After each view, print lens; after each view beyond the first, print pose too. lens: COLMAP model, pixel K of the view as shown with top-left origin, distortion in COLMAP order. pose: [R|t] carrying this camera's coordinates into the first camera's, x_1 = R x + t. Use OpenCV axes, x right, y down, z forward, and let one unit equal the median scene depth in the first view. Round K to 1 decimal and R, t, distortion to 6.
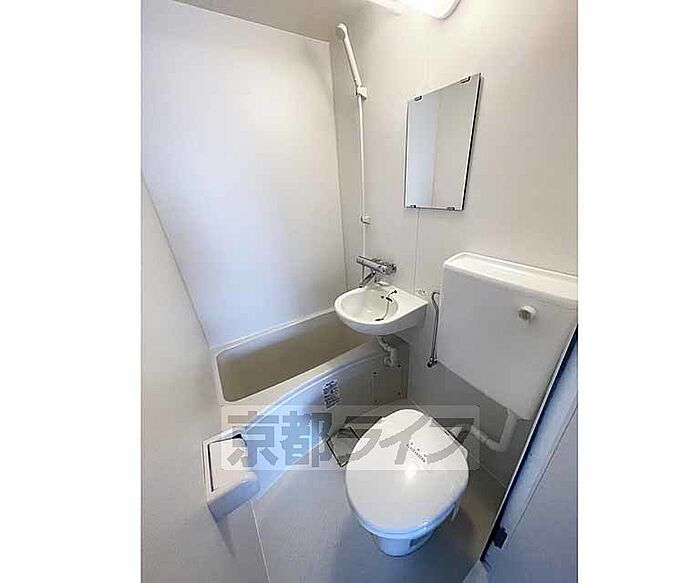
lens RADIAL K [[239.1, 0, 353.2], [0, 239.1, 289.1], [0, 0, 1]] dist [-0.000284, -0.000084]
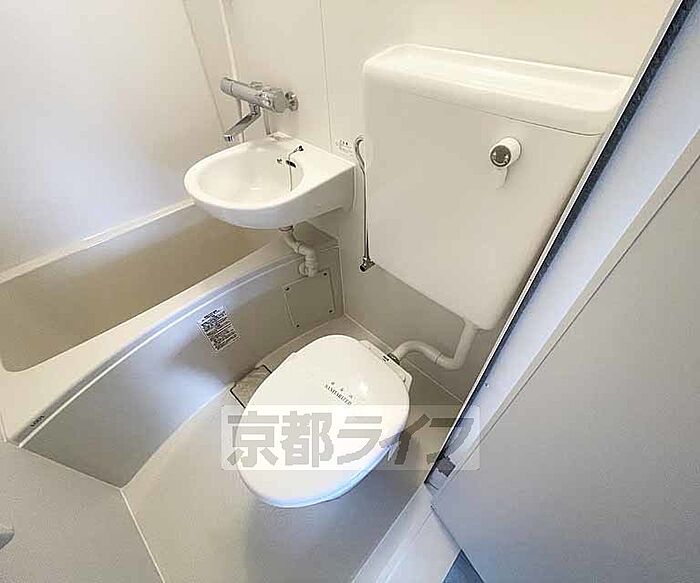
lens RADIAL K [[314.0, 0, 365.6], [0, 314.0, 292.8], [0, 0, 1]] dist [0.002530, 0.000178]
pose [[0.973762, -0.128983, 0.187488, 0.146685], [0.051813, 0.927889, 0.369239, 0.061270], [-0.221594, -0.349836, 0.910226, 0.188926]]
